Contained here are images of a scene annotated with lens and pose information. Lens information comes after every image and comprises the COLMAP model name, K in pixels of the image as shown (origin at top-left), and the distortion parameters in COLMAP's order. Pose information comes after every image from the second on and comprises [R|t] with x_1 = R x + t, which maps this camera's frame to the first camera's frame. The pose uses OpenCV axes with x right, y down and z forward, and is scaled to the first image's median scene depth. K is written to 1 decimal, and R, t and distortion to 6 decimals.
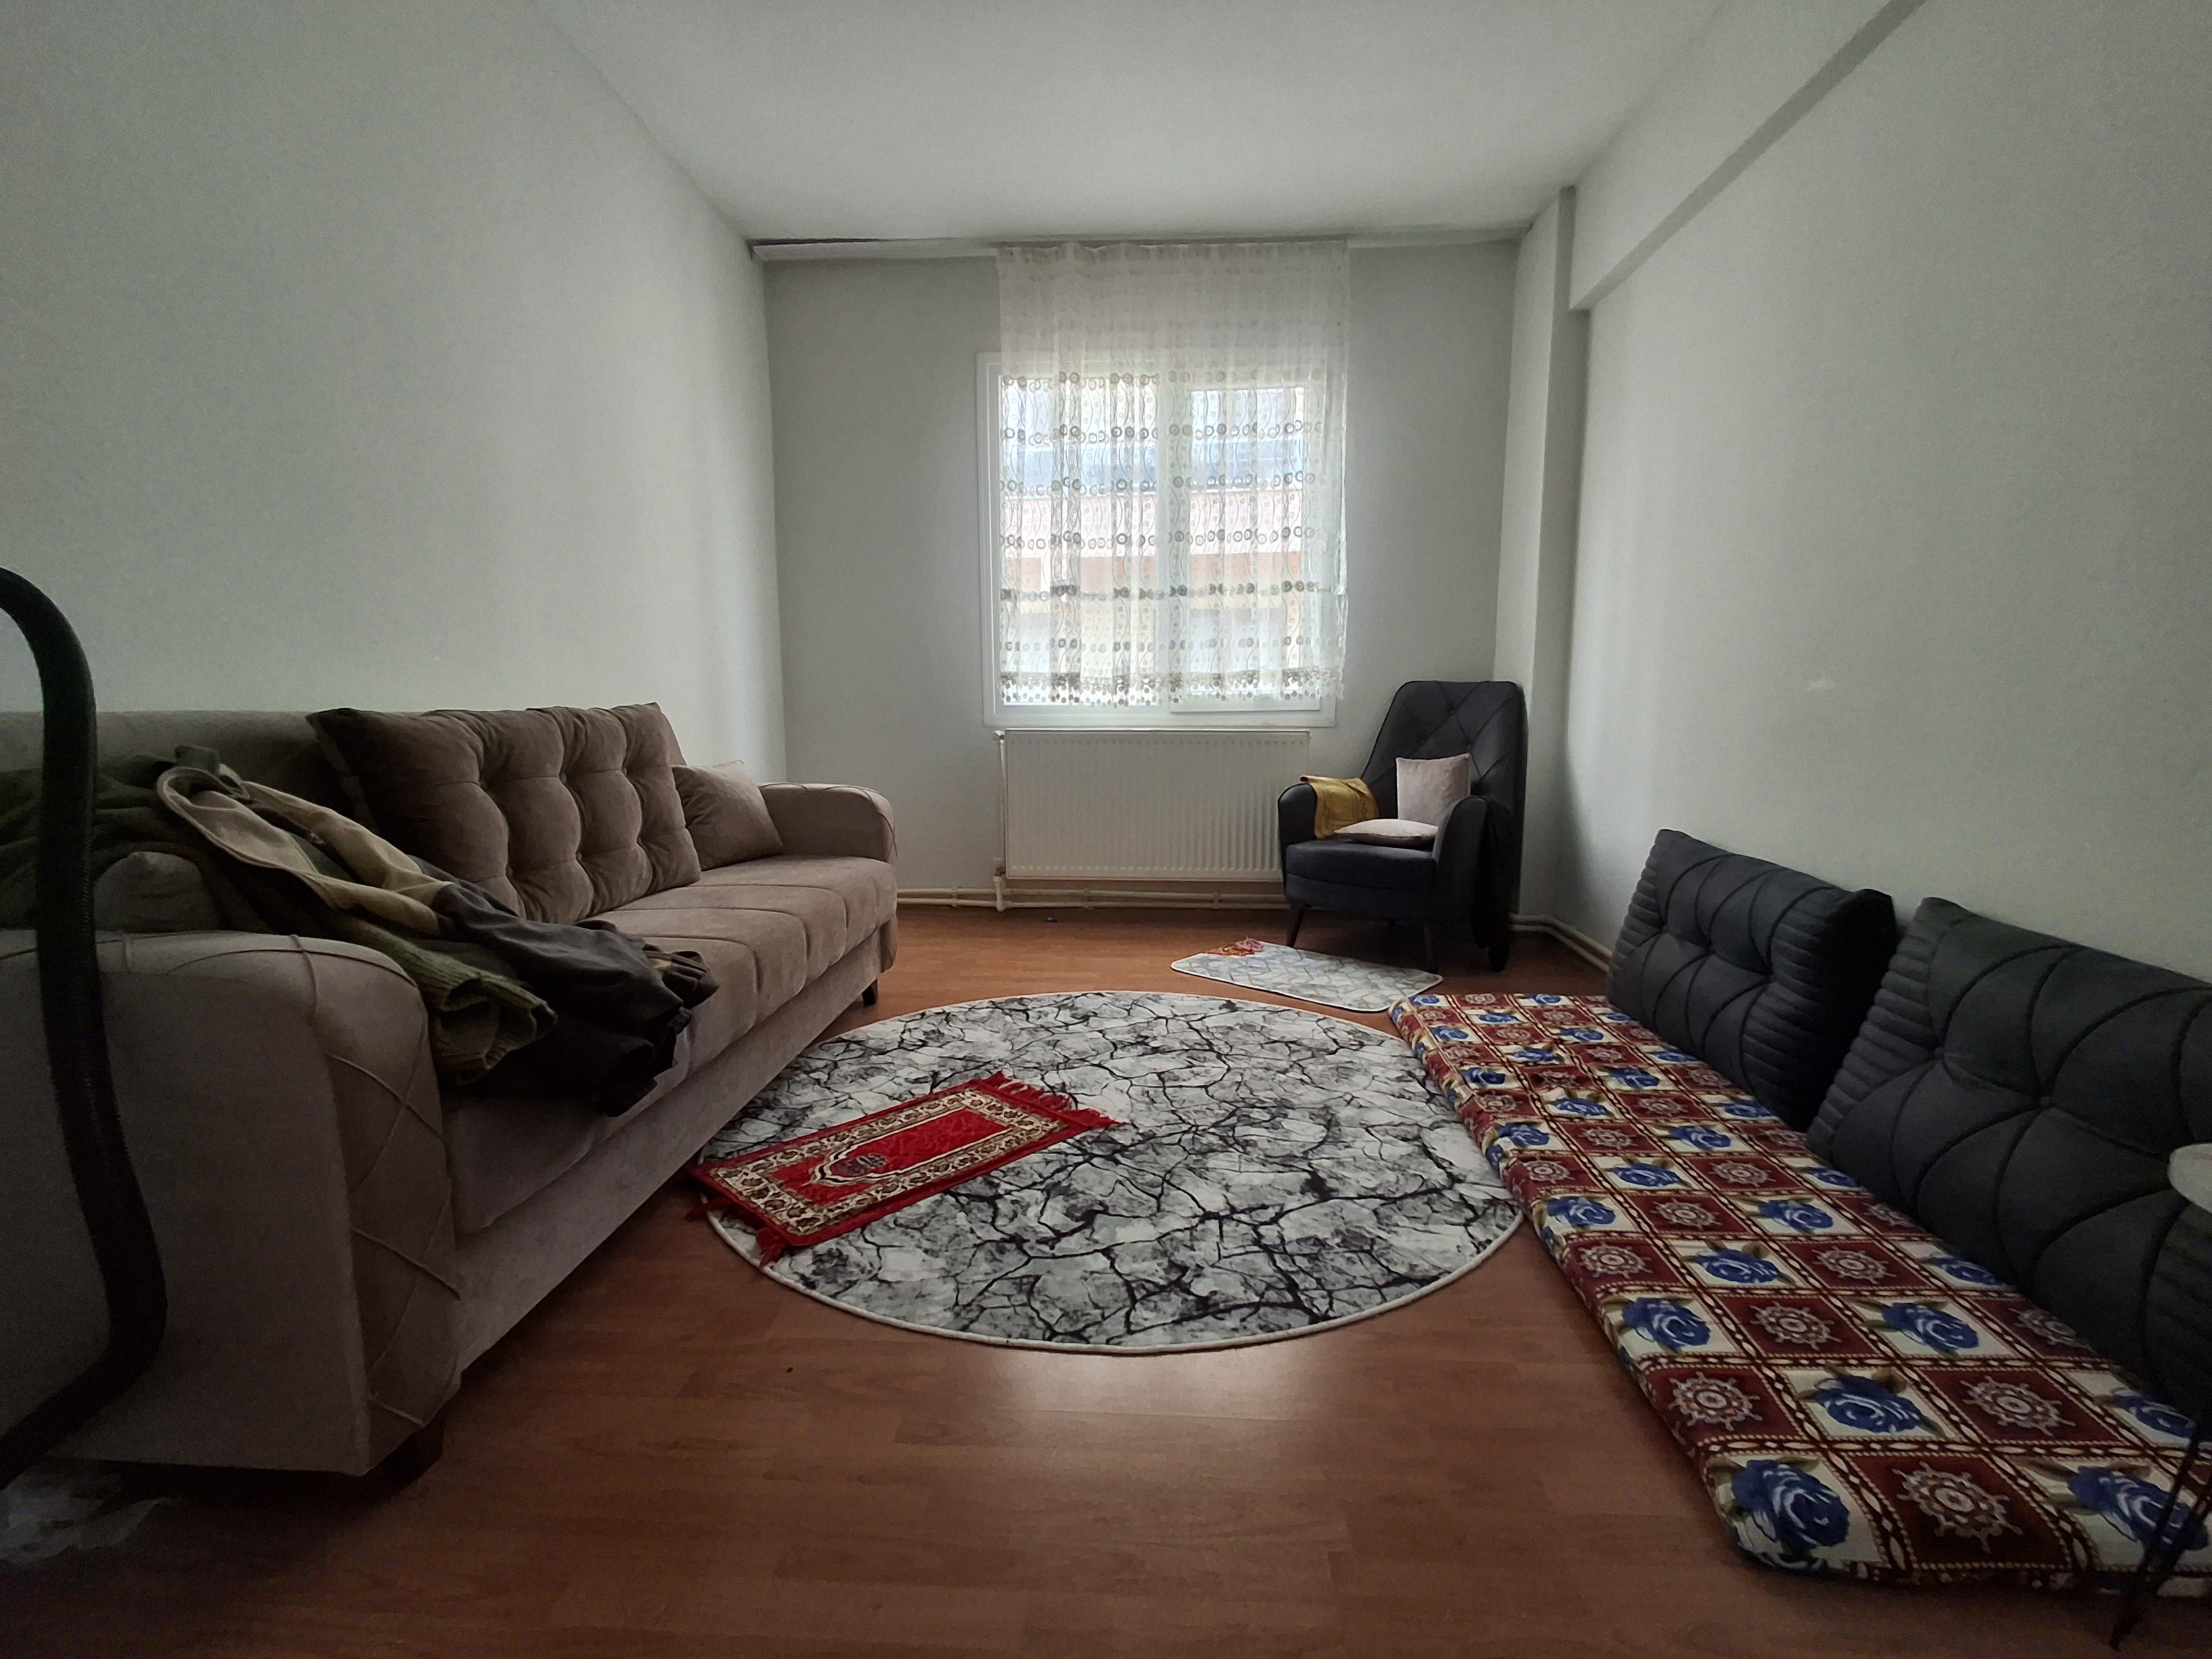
lens RADIAL K [[1003.7, 0, 1118.0], [0, 1003.7, 840.5], [0, 0, 1]] dist [0.008260, -0.004246]
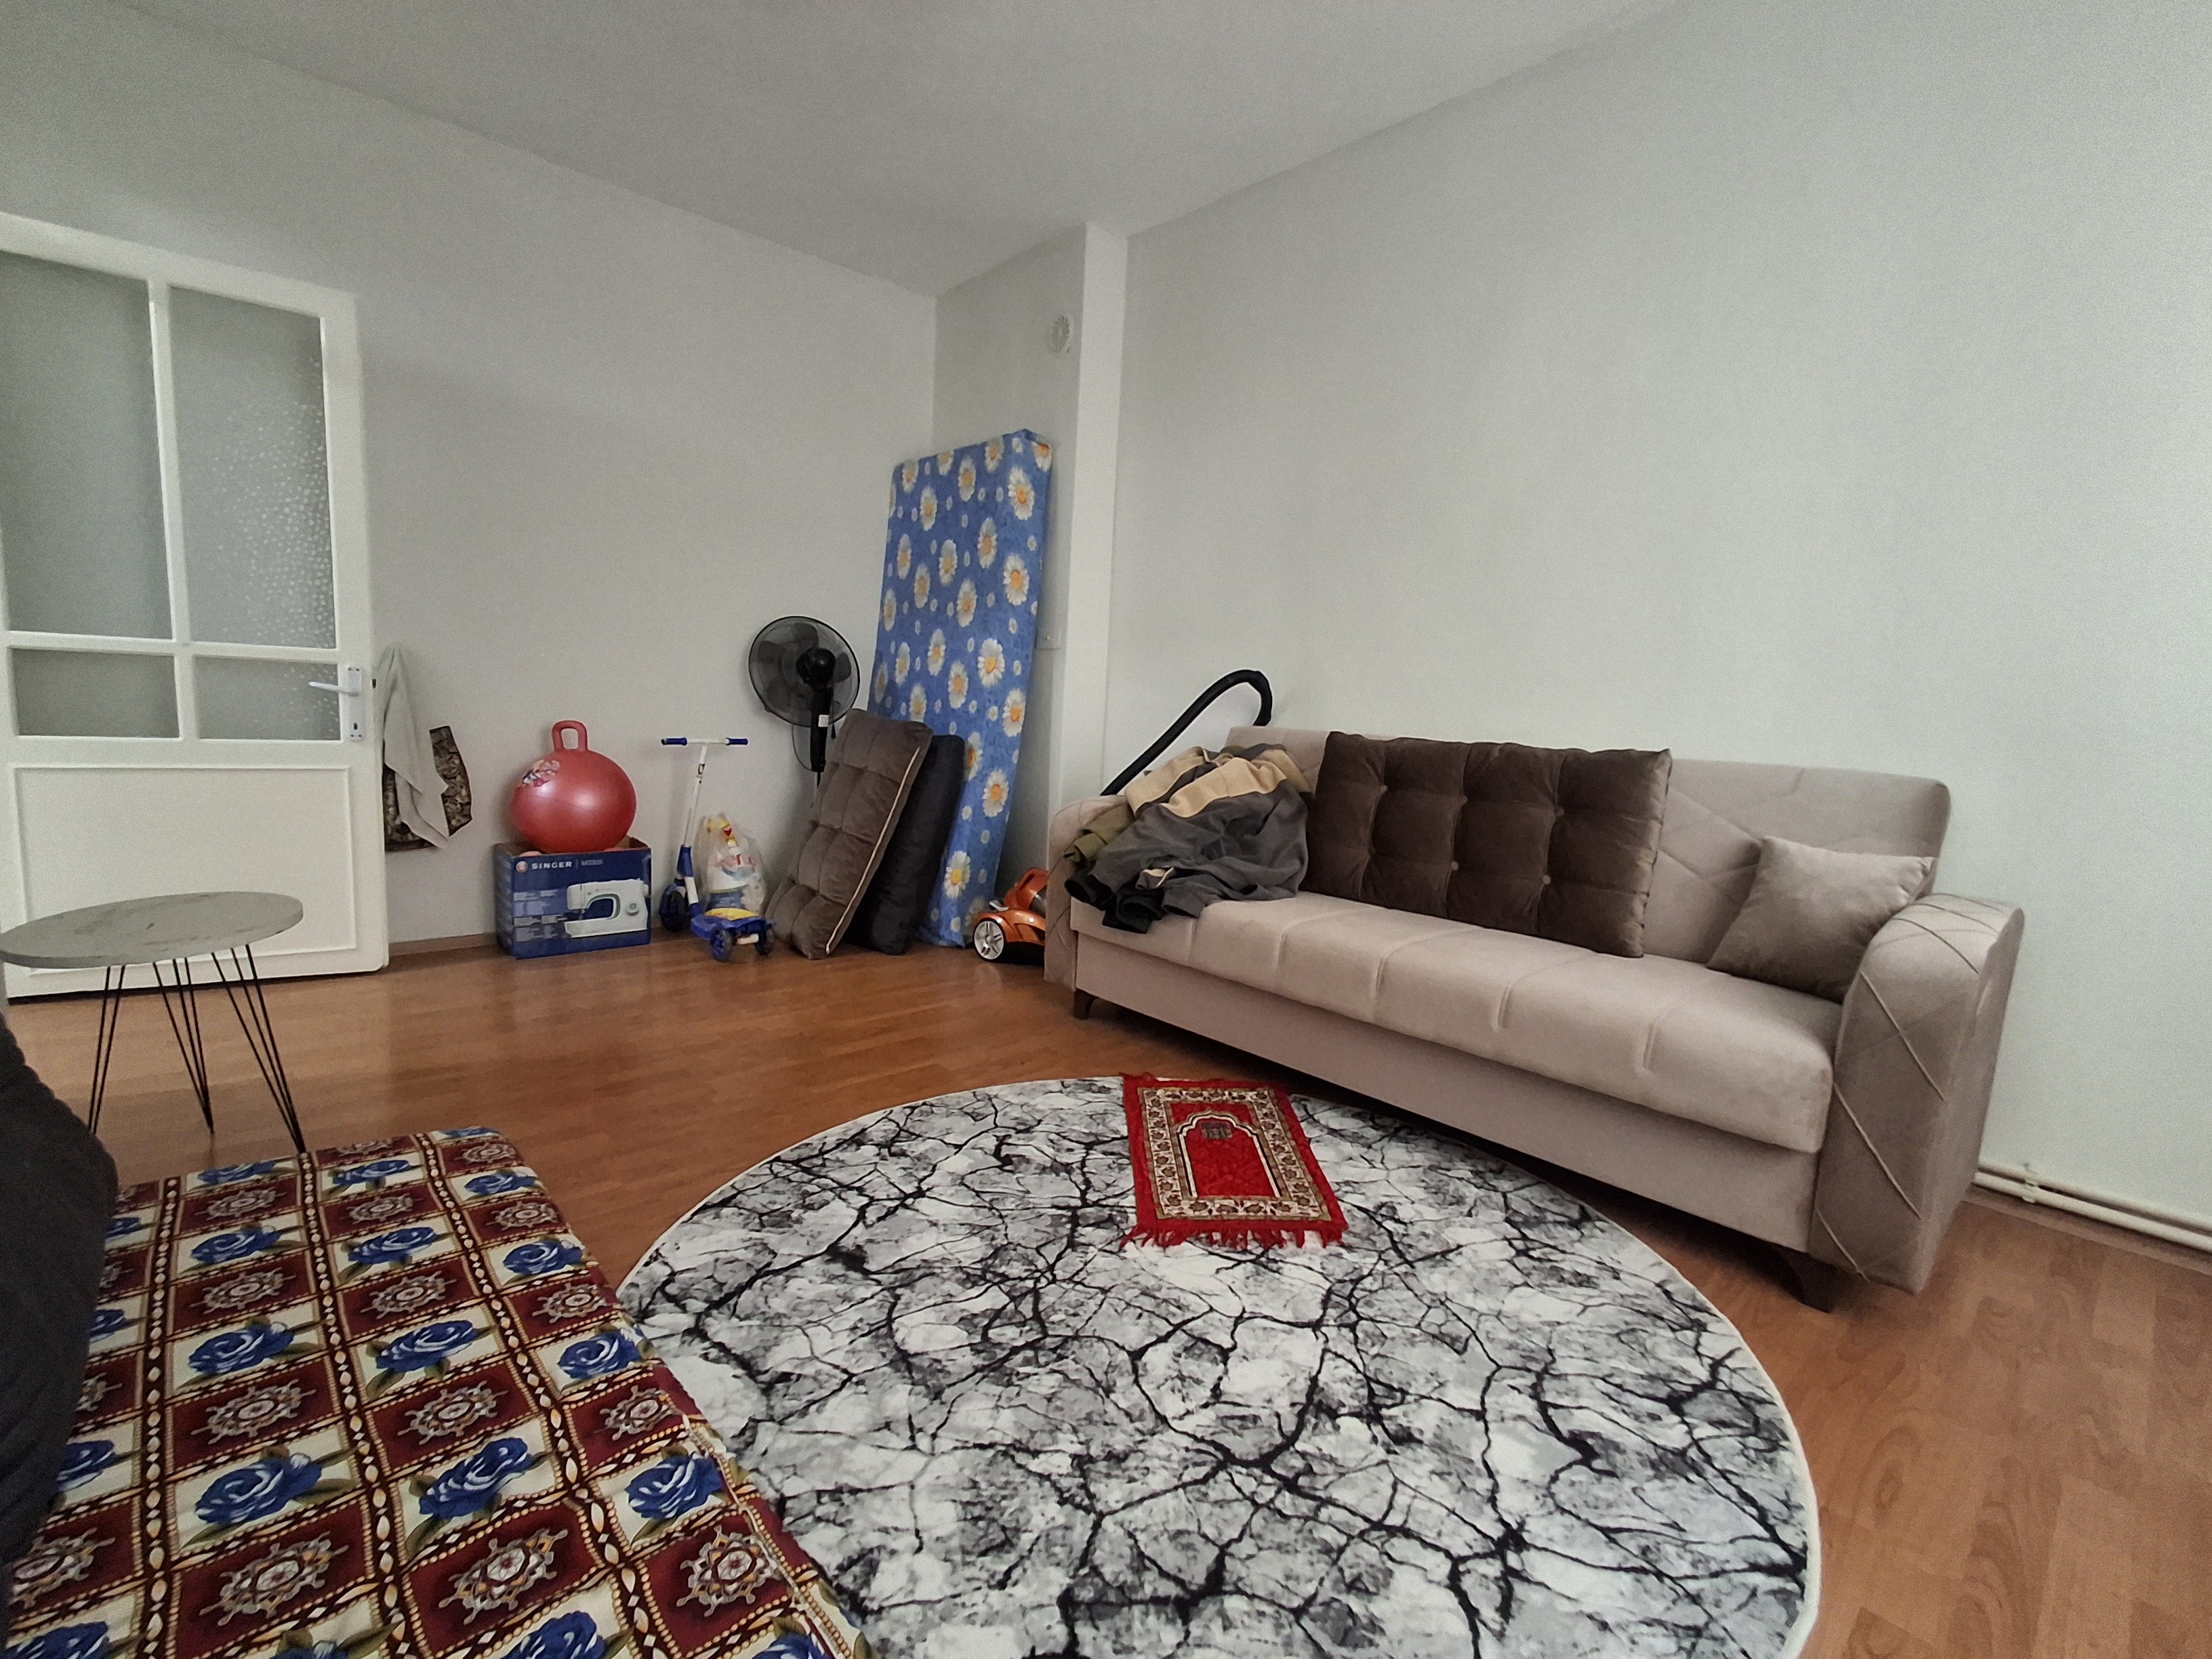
lens RADIAL K [[1003.7, 0, 1118.5], [0, 1003.7, 840.0], [0, 0, 1]] dist [0.008260, -0.004246]
pose [[-0.691057, 0.060650, -0.720251, 0.554281], [-0.150858, 0.962425, 0.225786, -0.208821], [0.706882, 0.264686, -0.655942, 1.407888]]
